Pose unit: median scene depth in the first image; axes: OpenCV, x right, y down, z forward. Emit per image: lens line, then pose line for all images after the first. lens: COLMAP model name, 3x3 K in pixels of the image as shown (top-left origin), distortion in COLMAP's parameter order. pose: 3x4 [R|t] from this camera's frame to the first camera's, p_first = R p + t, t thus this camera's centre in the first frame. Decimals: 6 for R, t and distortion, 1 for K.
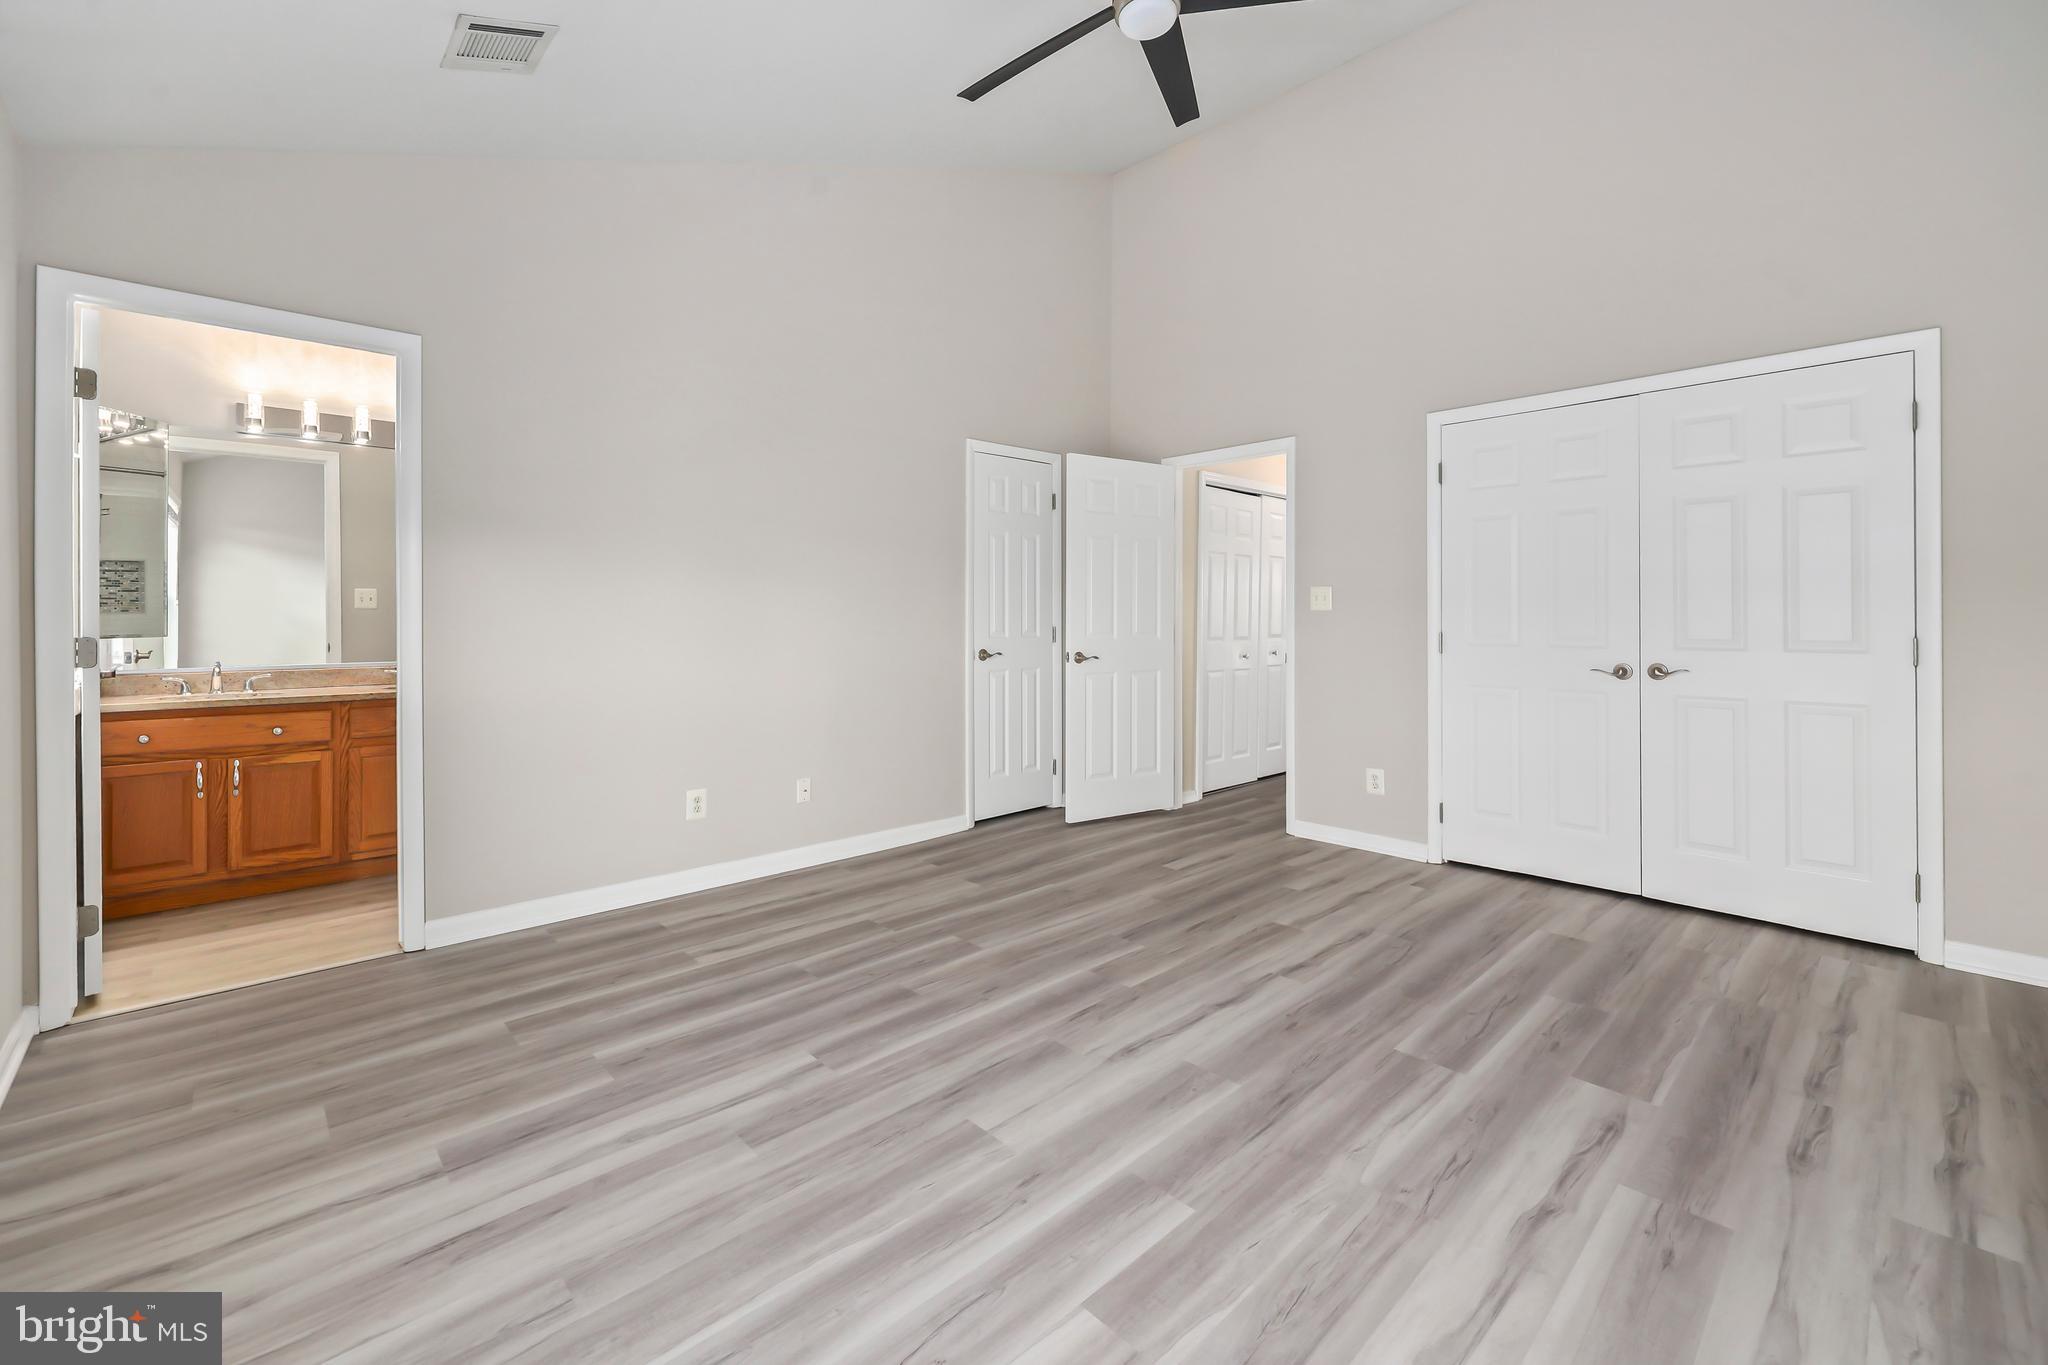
lens RADIAL K [[843.3, 0, 1027.1], [0, 843.3, 621.7], [0, 0, 1]] dist [0.004806, 0.000878]
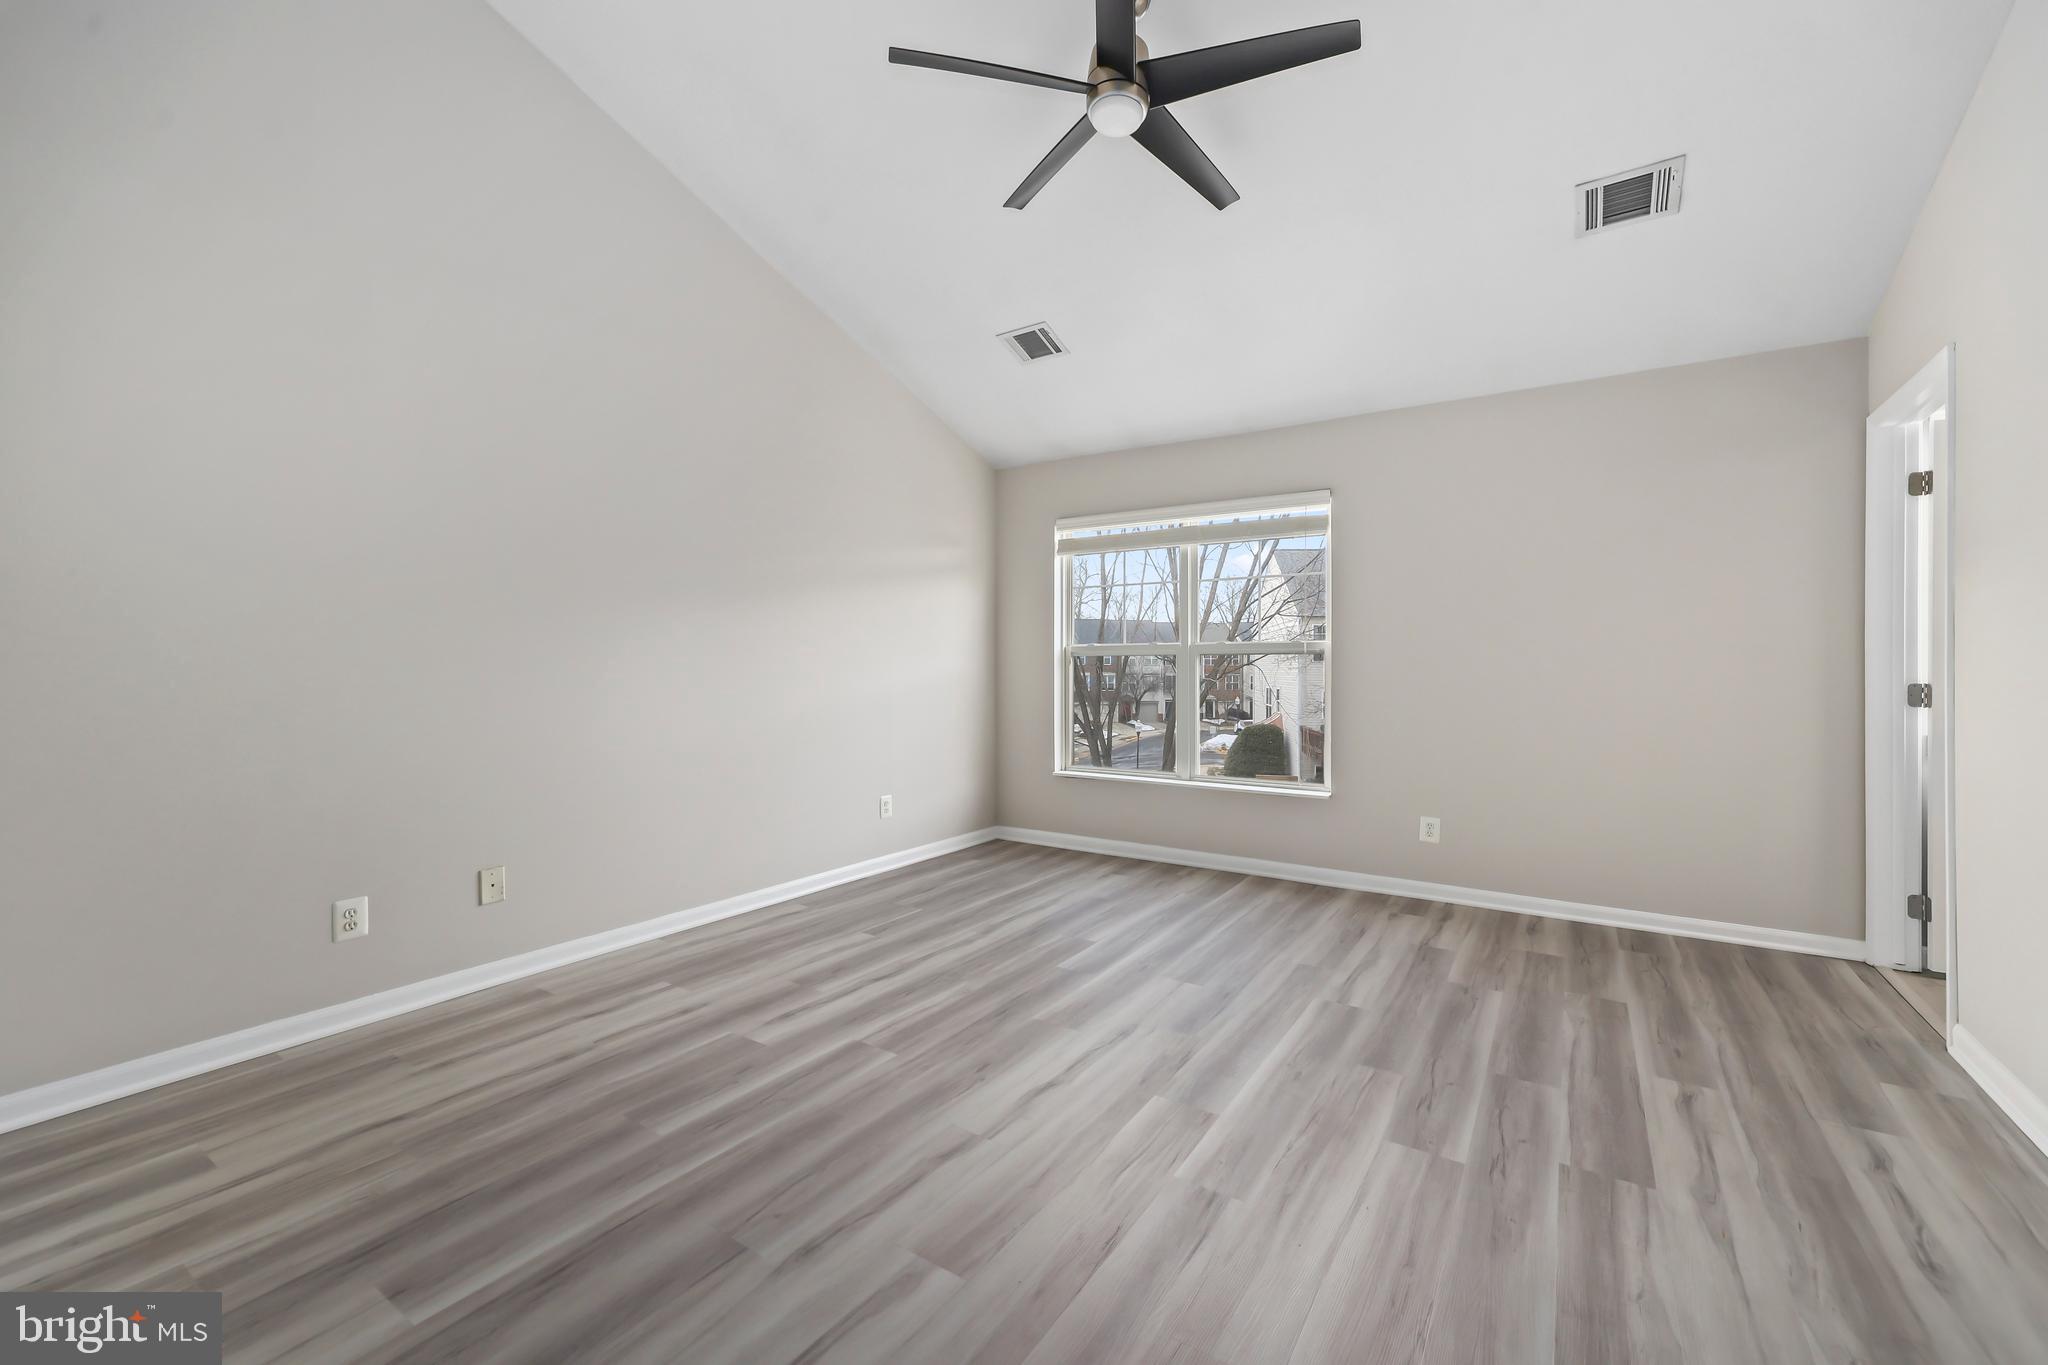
lens RADIAL K [[843.3, 0, 1025.7], [0, 843.3, 674.1], [0, 0, 1]] dist [0.004806, 0.000878]
pose [[-0.974130, -0.000071, -0.225987, 0.476362], [-0.002043, 0.999962, 0.008493, -0.002354], [0.225978, 0.008735, -0.974093, 1.931905]]
